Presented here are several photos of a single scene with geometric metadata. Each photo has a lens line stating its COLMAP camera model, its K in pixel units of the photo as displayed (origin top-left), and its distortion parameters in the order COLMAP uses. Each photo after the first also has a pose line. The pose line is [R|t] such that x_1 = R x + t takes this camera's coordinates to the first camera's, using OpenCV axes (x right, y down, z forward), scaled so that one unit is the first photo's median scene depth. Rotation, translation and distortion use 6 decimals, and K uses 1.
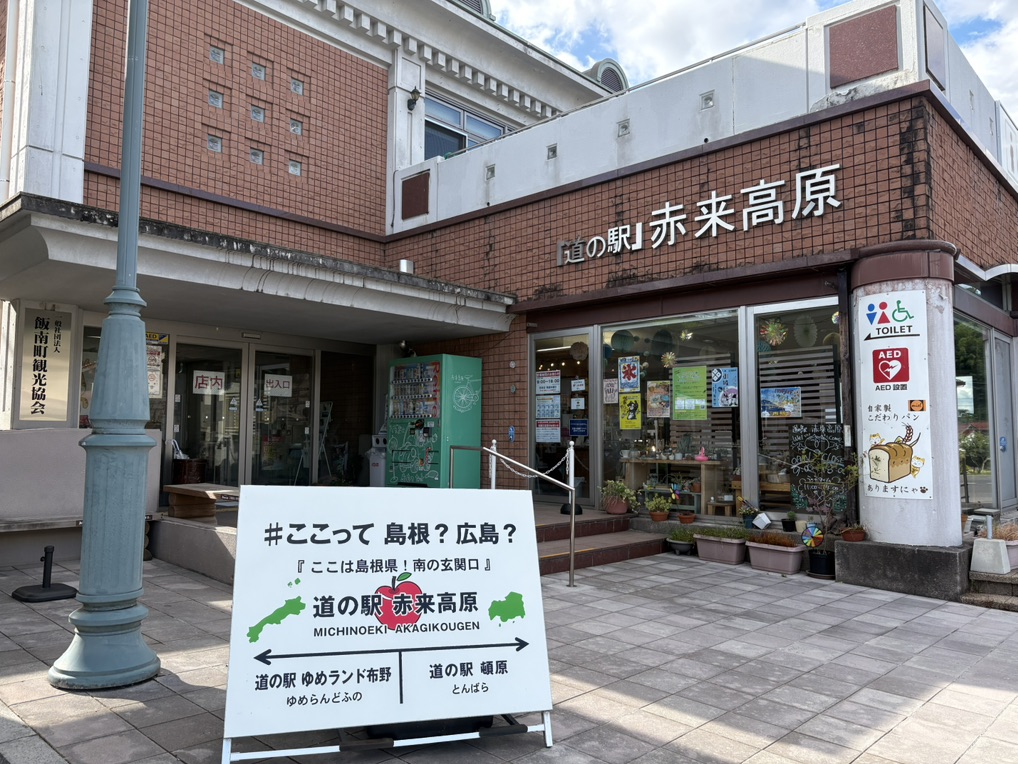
lens RADIAL K [[772.3, 0, 510.8], [0, 772.3, 384.7], [0, 0, 1]] dist [0.052950, -0.057183]
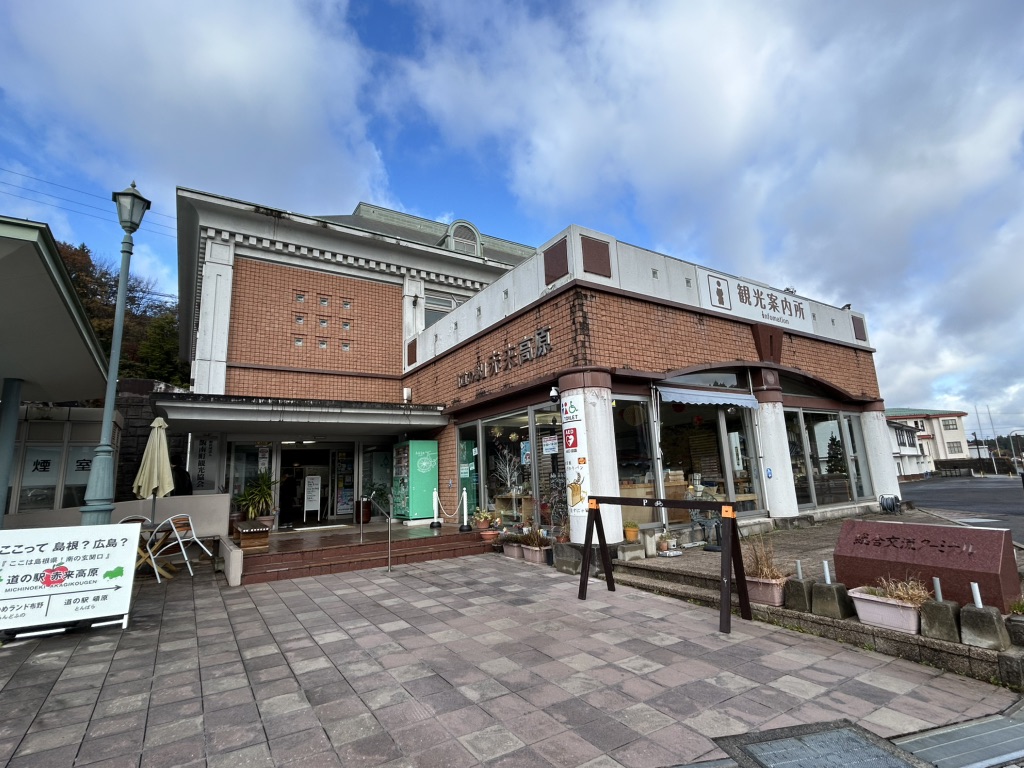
lens RADIAL K [[500.0, 0, 513.0], [0, 500.0, 383.0], [0, 0, 1]] dist [0.000309, 0.002501]
pose [[0.969503, -0.095730, -0.225610, 0.525381], [0.068666, 0.989789, -0.124909, -0.013685], [0.235264, 0.105608, 0.966177, -0.105997]]
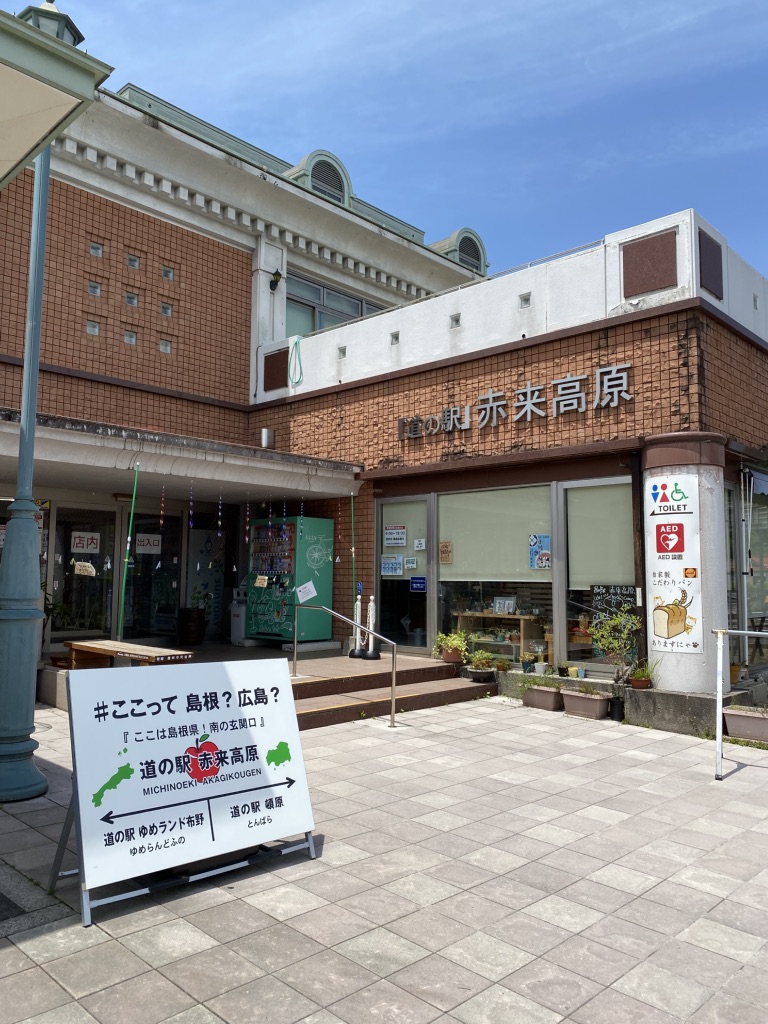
lens RADIAL K [[776.8, 0, 391.9], [0, 776.8, 512.3], [0, 0, 1]] dist [0.052950, -0.057183]
pose [[0.999990, 0.002836, 0.003344, 0.055084], [-0.002787, 0.999890, -0.014569, -0.038052], [-0.003385, 0.014559, 0.999888, -0.145773]]
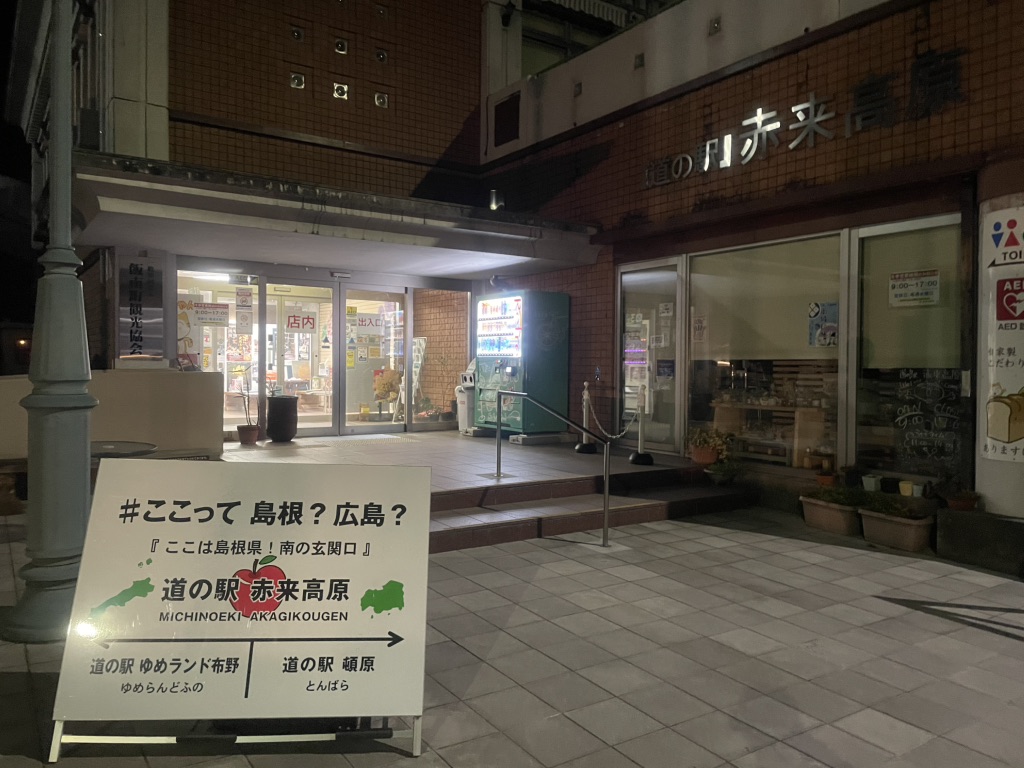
lens RADIAL K [[776.8, 0, 499.3], [0, 776.8, 380.5], [0, 0, 1]] dist [0.052950, -0.057183]
pose [[0.973345, 0.007475, -0.229224, 0.127615], [0.013019, 0.996056, 0.087762, -0.015943], [0.228976, -0.088407, 0.969409, 0.068312]]
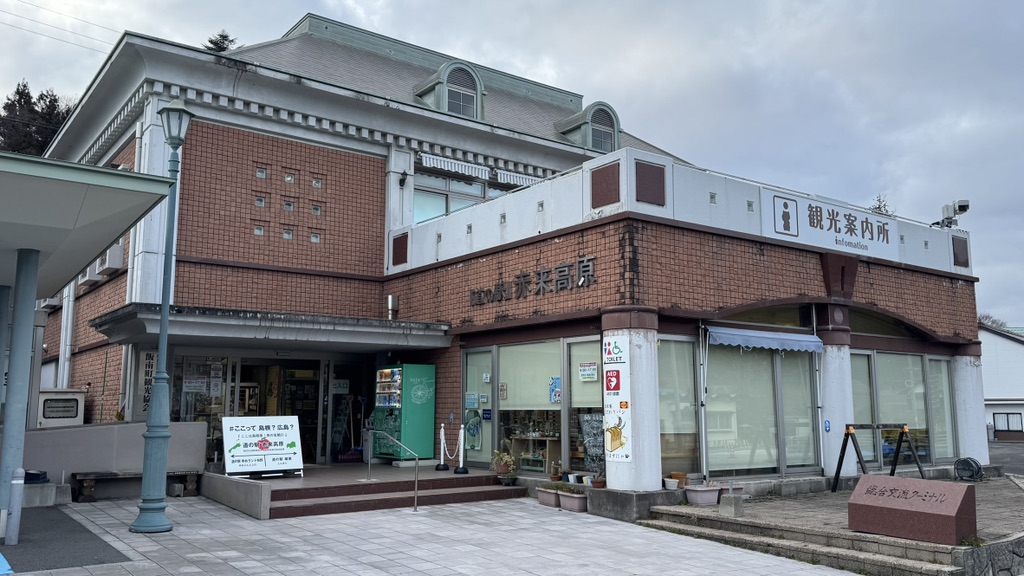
lens RADIAL K [[835.9, 0, 515.5], [0, 835.9, 292.6], [0, 0, 1]] dist [0.125443, -0.194946]
pose [[0.984698, -0.030340, -0.171611, 0.499479], [0.018607, 0.997403, -0.069572, -0.076360], [0.173276, 0.065314, 0.982705, -0.677638]]
